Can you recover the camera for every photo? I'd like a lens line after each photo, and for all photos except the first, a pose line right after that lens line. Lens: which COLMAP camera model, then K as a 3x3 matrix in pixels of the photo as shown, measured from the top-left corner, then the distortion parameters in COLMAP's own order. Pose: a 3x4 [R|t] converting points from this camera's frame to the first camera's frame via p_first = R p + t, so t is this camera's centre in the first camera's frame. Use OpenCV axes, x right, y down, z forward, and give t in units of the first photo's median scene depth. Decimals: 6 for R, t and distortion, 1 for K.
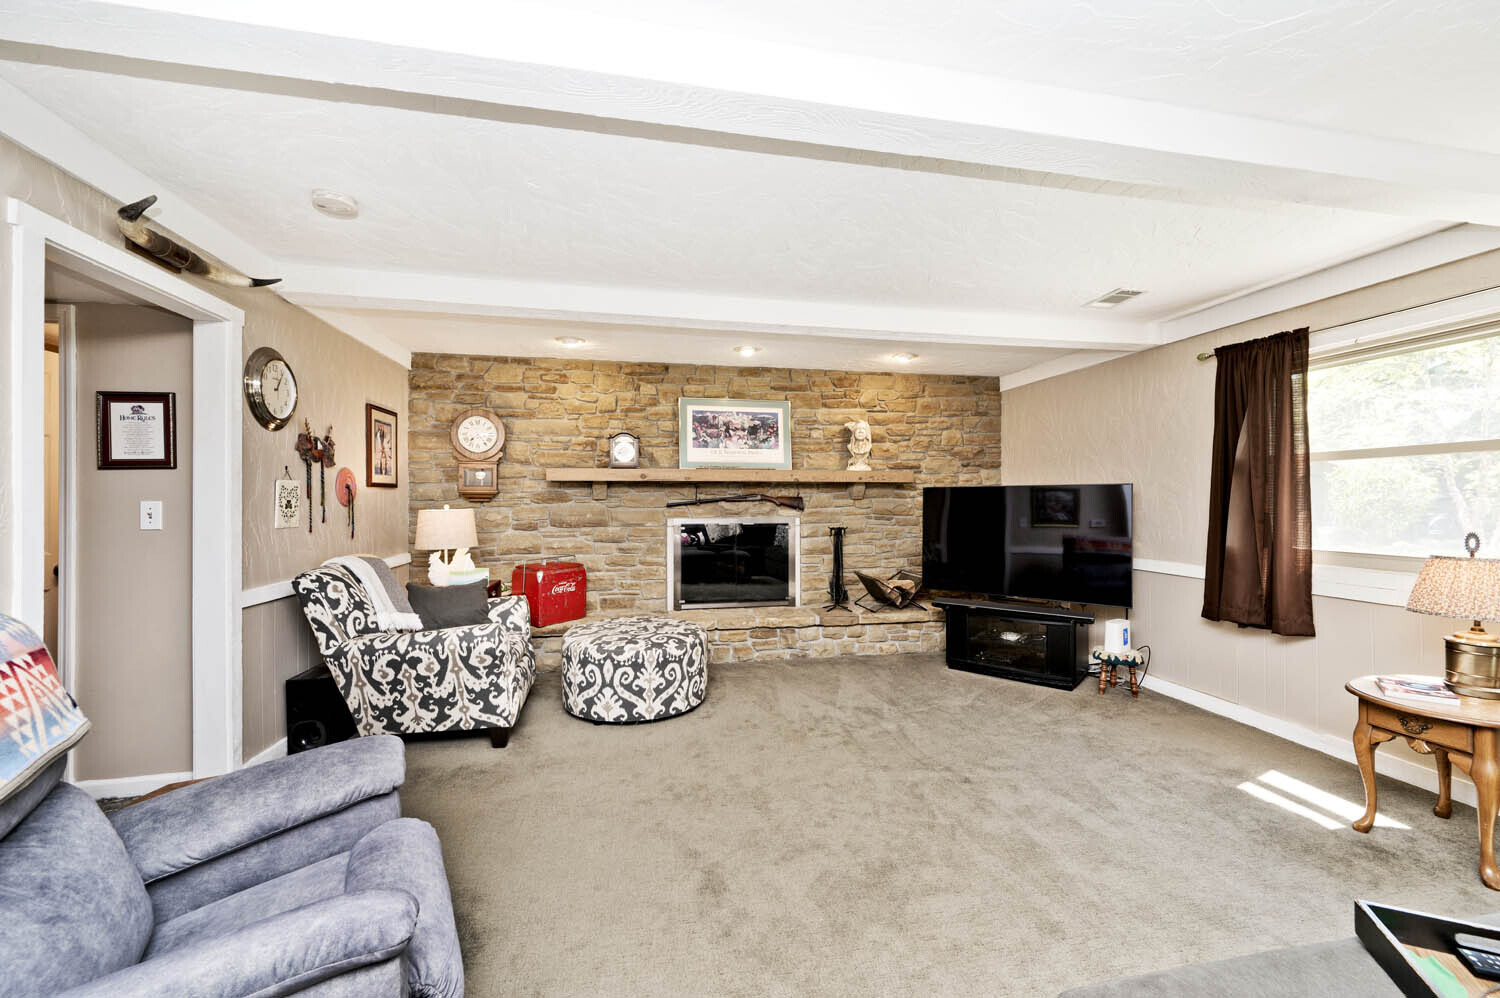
lens RADIAL K [[591.7, 0, 750.0], [0, 591.7, 499.0], [0, 0, 1]] dist [-0.006910, 0.003089]
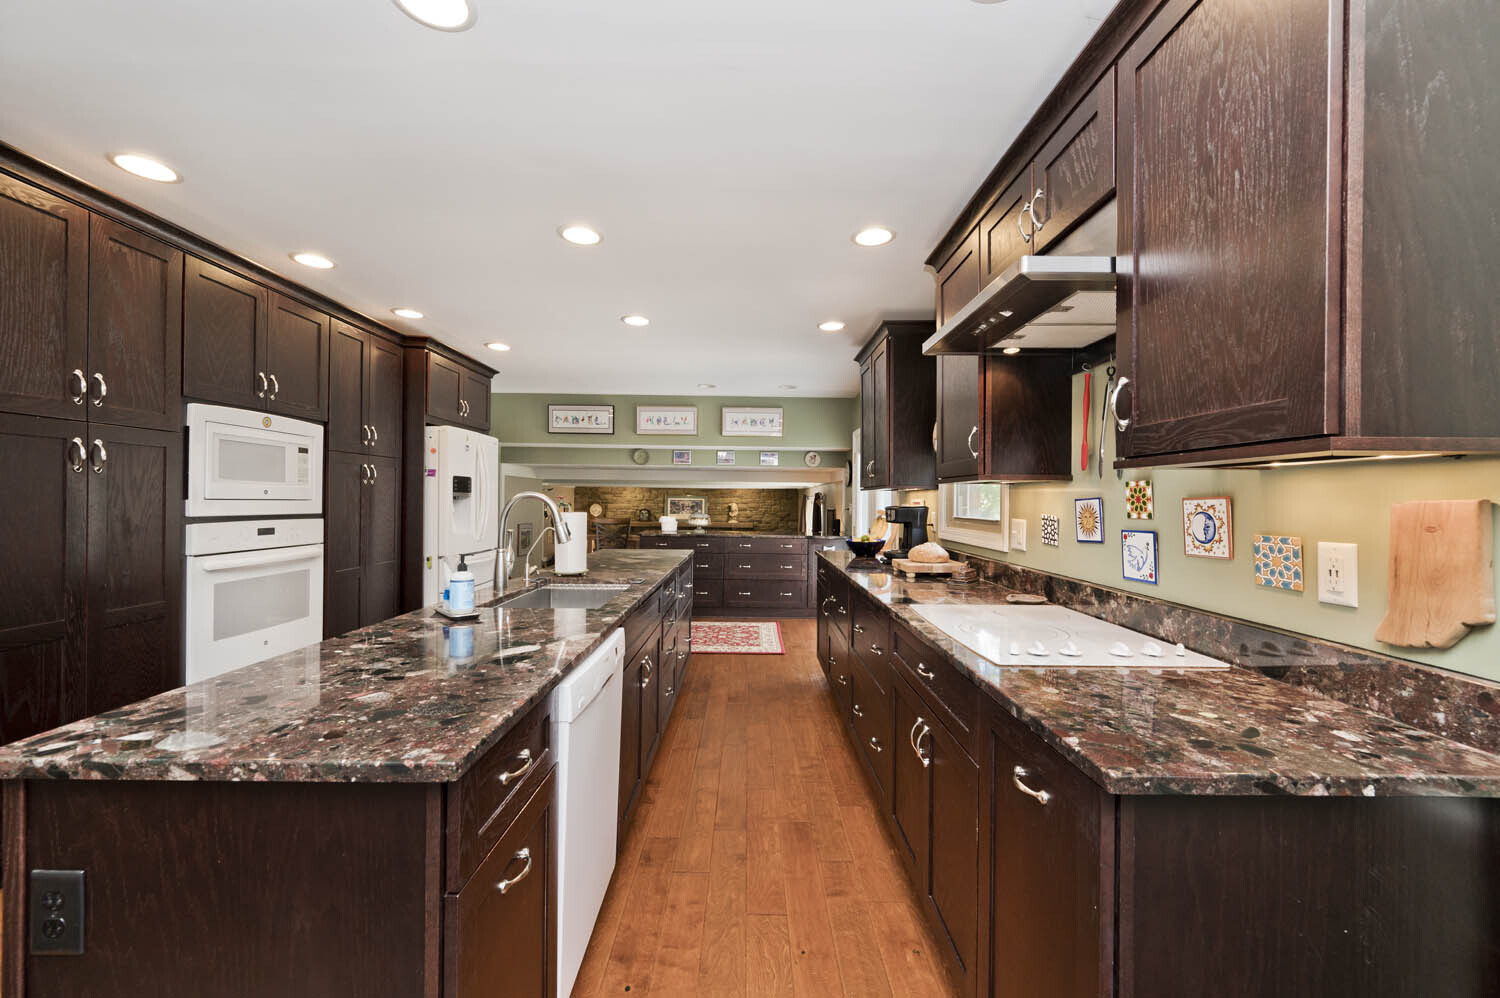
lens RADIAL K [[591.7, 0, 750.0], [0, 591.7, 499.0], [0, 0, 1]] dist [-0.006910, 0.003089]
pose [[0.979636, 0.009059, -0.200578, 0.794323], [-0.008543, 0.999958, 0.003436, -0.164519], [0.200600, -0.001653, 0.979672, -1.559341]]
